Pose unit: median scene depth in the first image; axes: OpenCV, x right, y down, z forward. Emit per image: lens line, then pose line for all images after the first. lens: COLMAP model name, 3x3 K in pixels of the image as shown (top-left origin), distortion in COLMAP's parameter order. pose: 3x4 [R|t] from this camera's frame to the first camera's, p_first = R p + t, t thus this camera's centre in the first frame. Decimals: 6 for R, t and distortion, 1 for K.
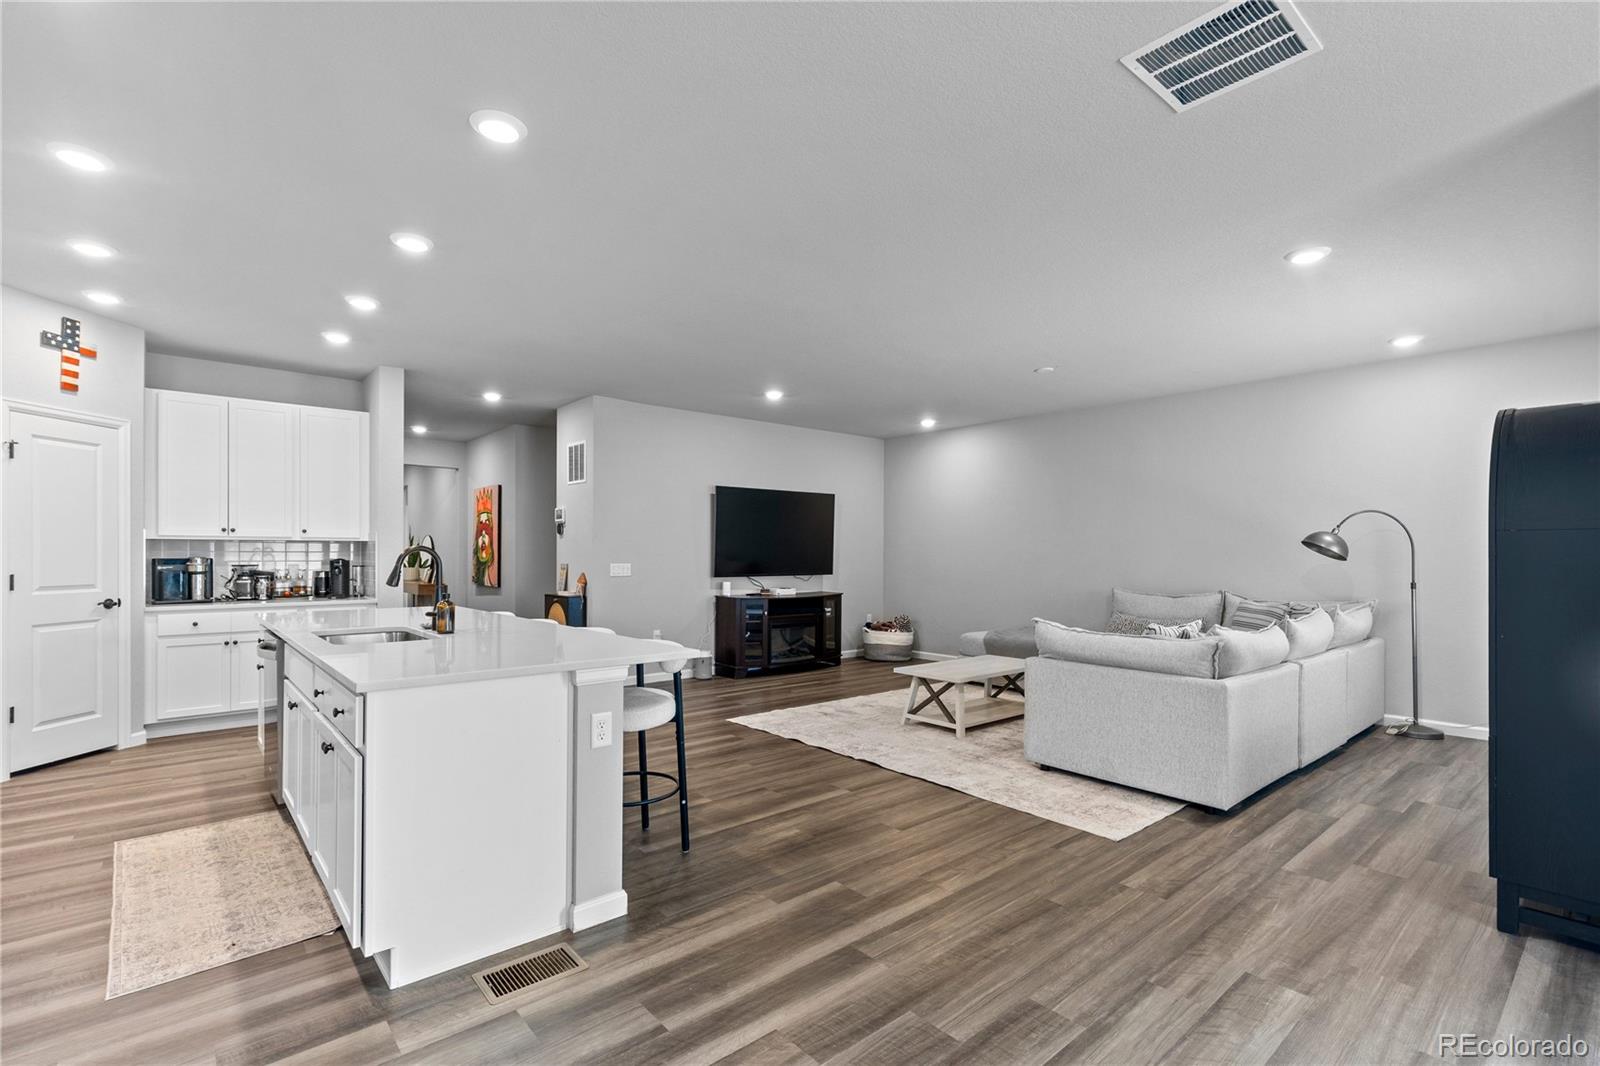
lens RADIAL K [[730.6, 0, 802.1], [0, 730.6, 554.0], [0, 0, 1]] dist [0.003020, -0.000040]
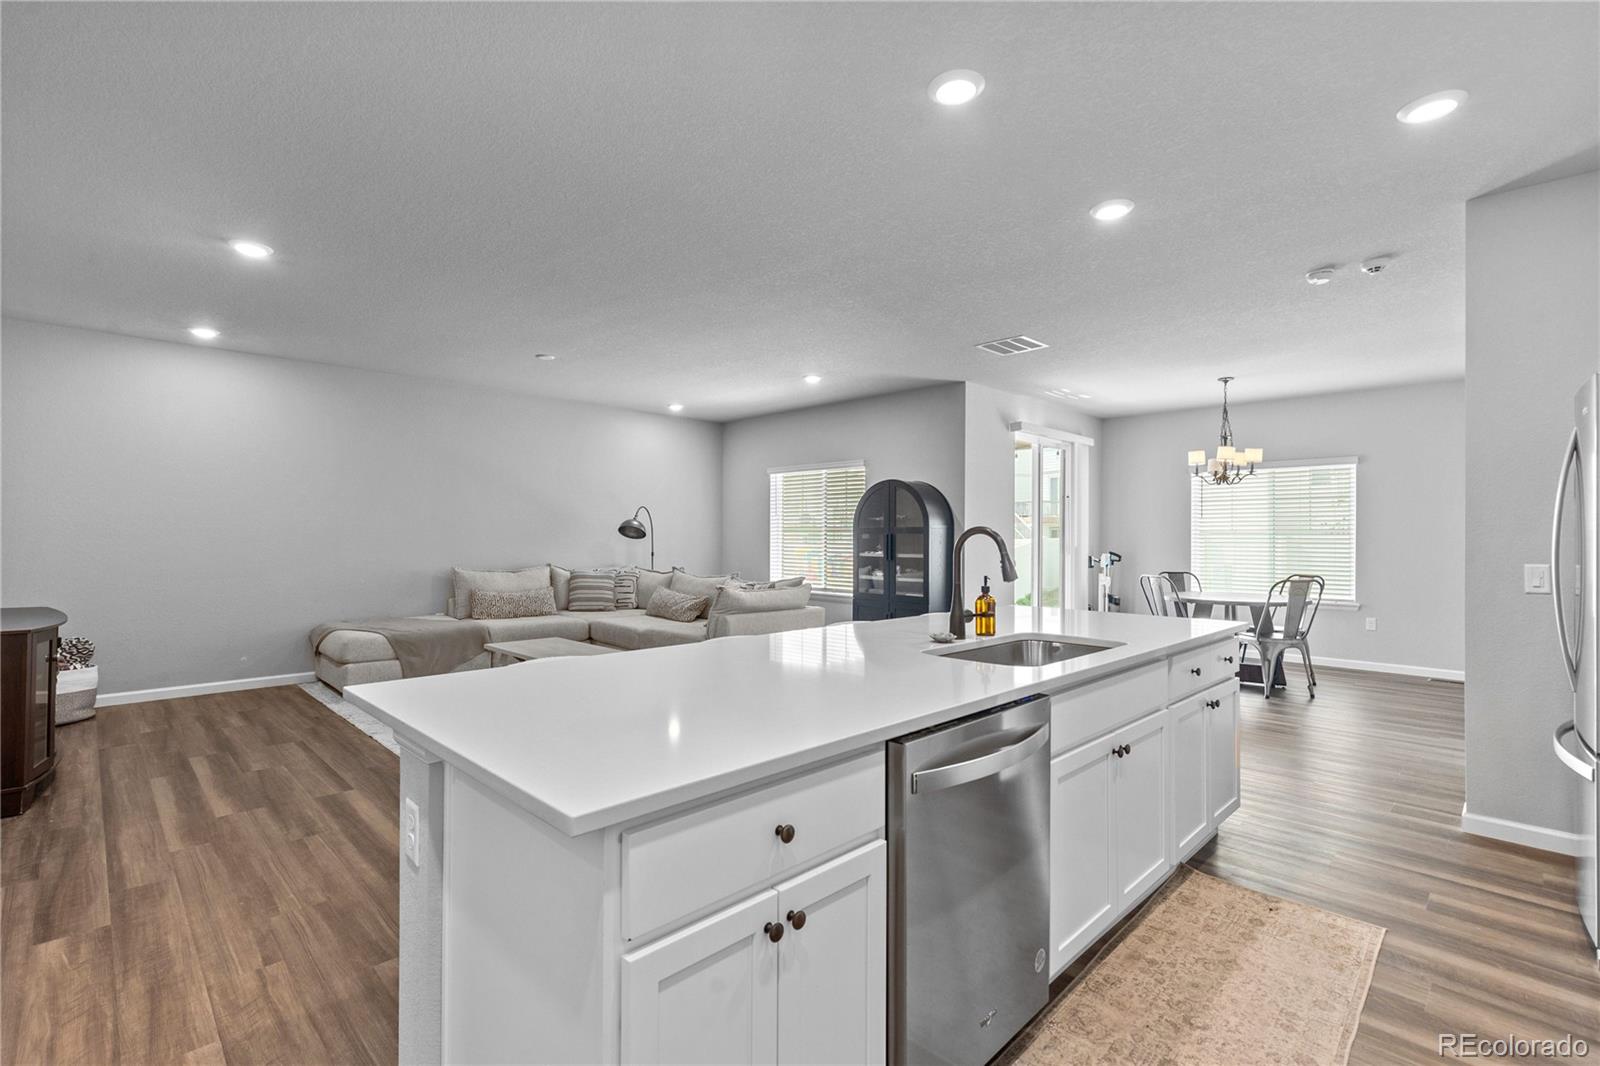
lens RADIAL K [[723.4, 0, 800.5], [0, 723.4, 533.8], [0, 0, 1]] dist [0.003558, -0.000365]
pose [[-0.067577, 0.001138, 0.997713, -0.809769], [-0.005443, 0.999984, -0.001510, -0.001323], [-0.997699, -0.005533, -0.067570, 0.799040]]
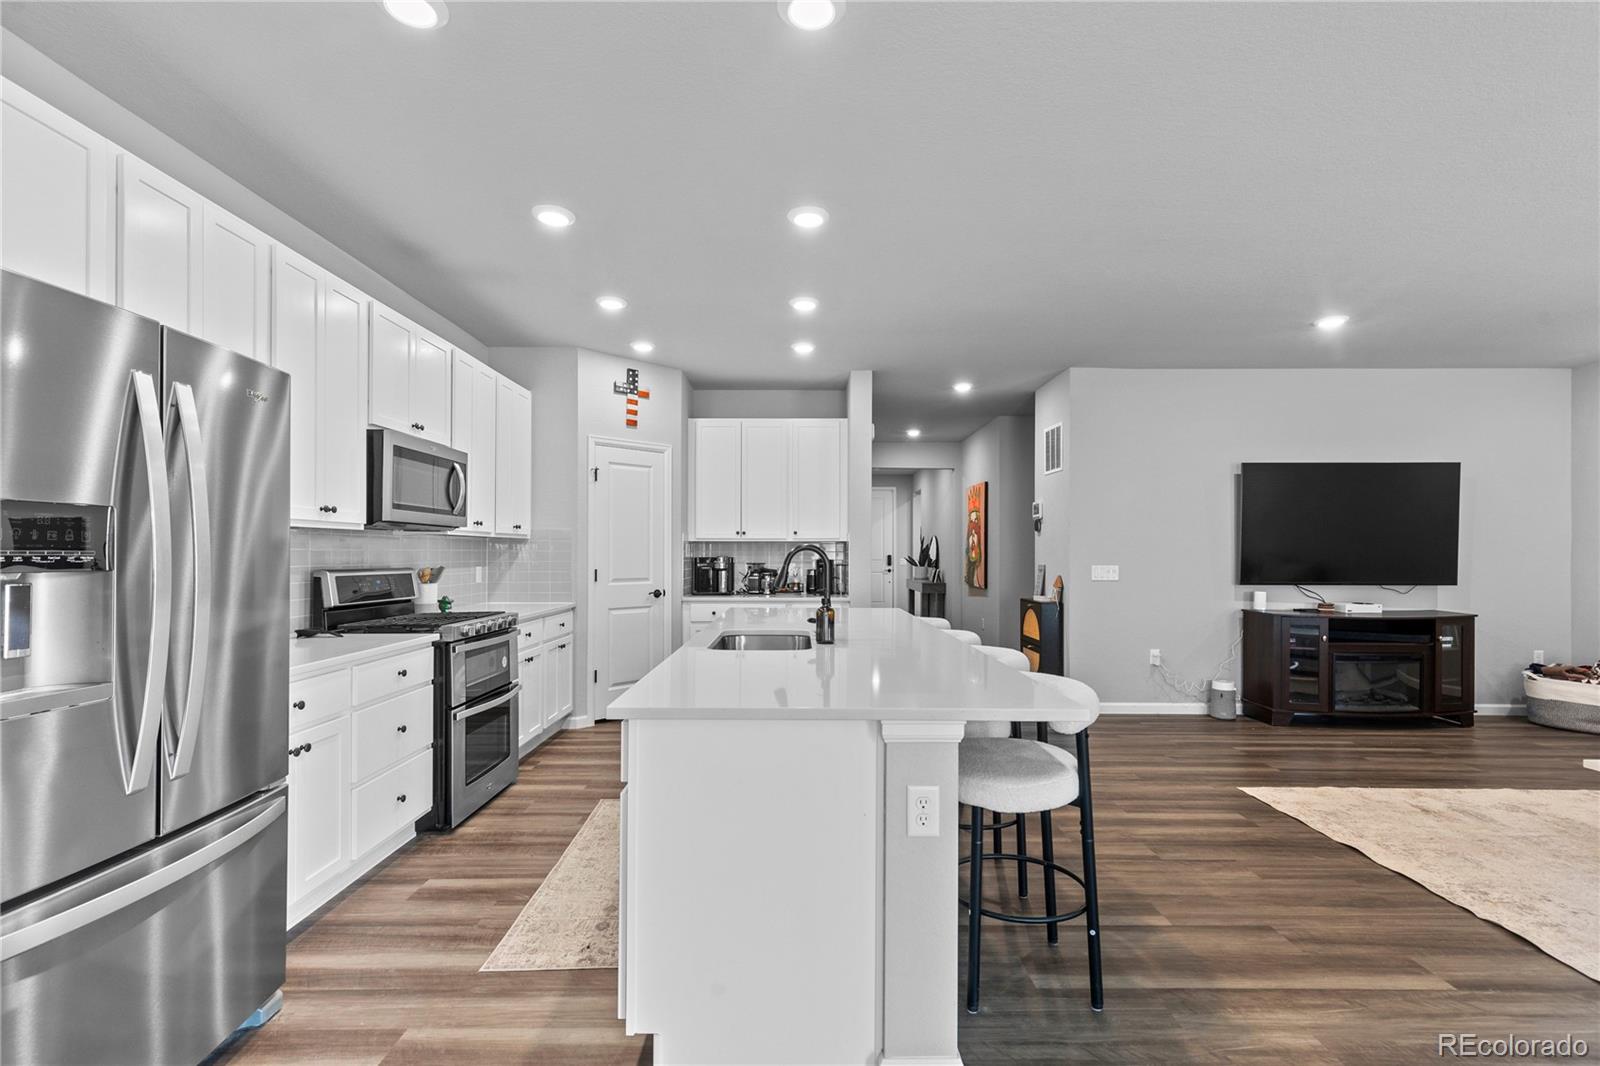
lens RADIAL K [[729.4, 0, 799.9], [0, 729.4, 546.5], [0, 0, 1]] dist [0.003563, -0.000510]
pose [[0.756933, -0.006718, -0.653458, 0.041420], [-0.000044, 0.999947, -0.010331, 0.000540], [0.653492, 0.007849, 0.756893, 0.198469]]
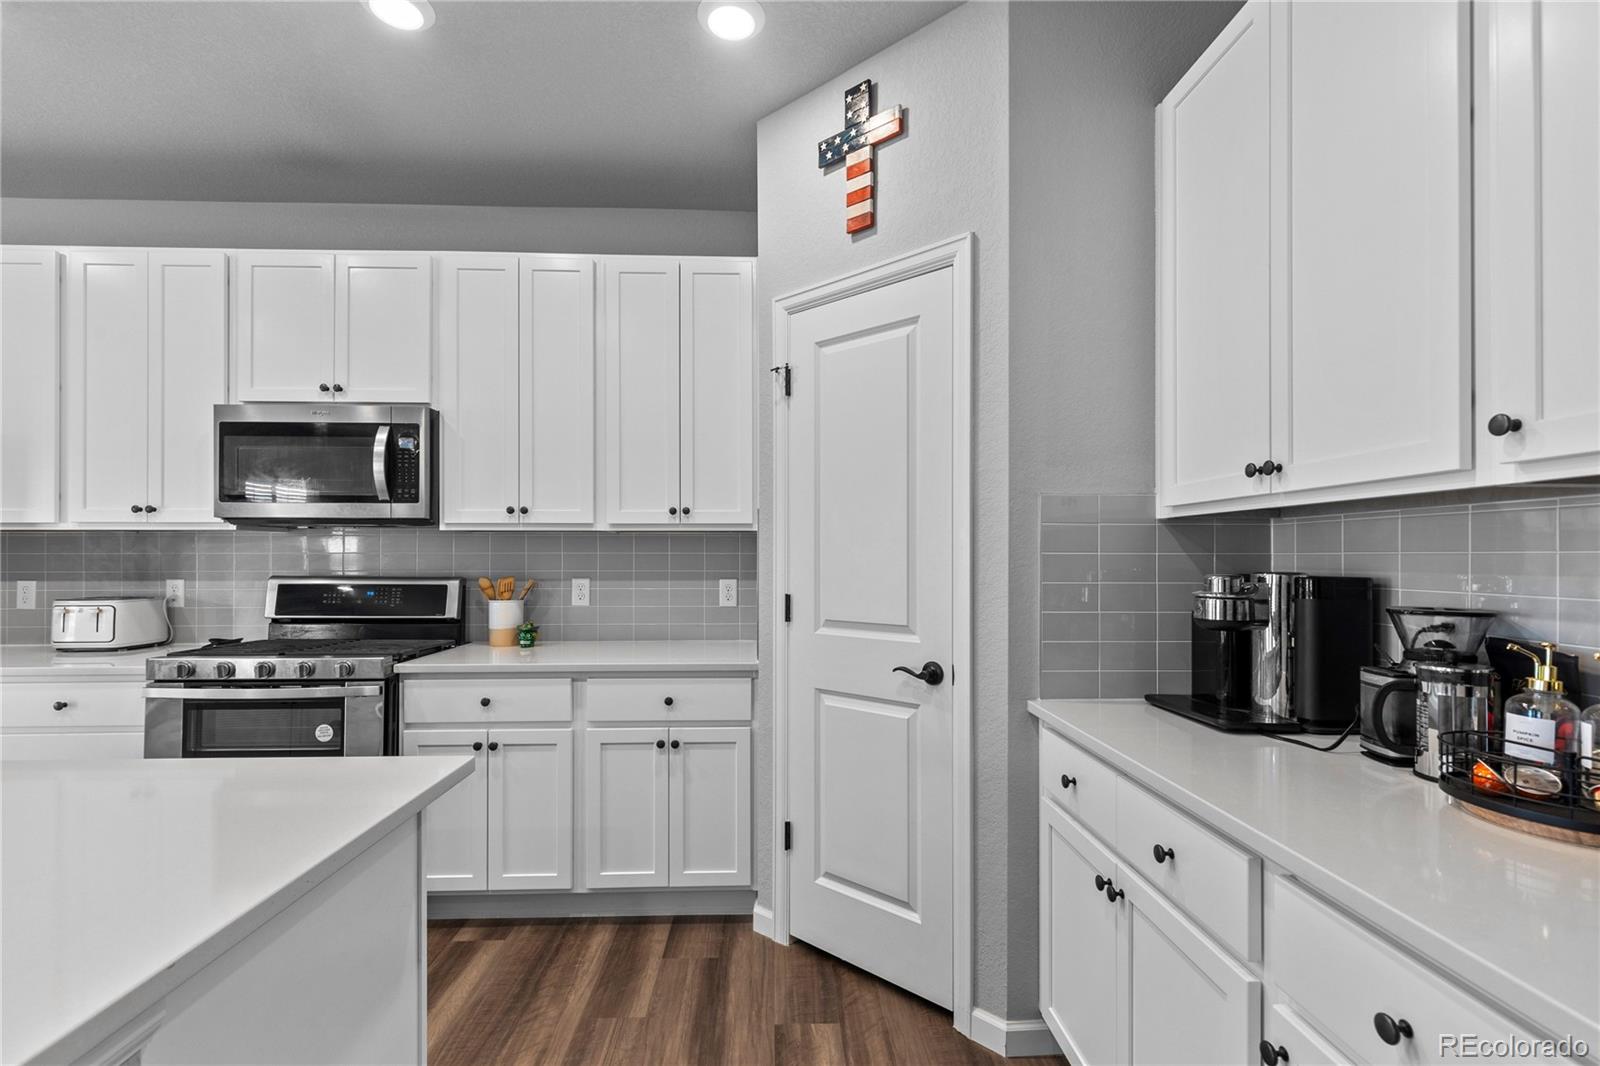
lens RADIAL K [[730.6, 0, 802.1], [0, 730.6, 554.0], [0, 0, 1]] dist [0.003020, -0.000040]
pose [[-0.624788, -0.004357, -0.780782, -0.501615], [-0.001813, 0.999990, -0.004129, -0.001398], [0.780792, -0.001165, -0.624790, 1.089721]]
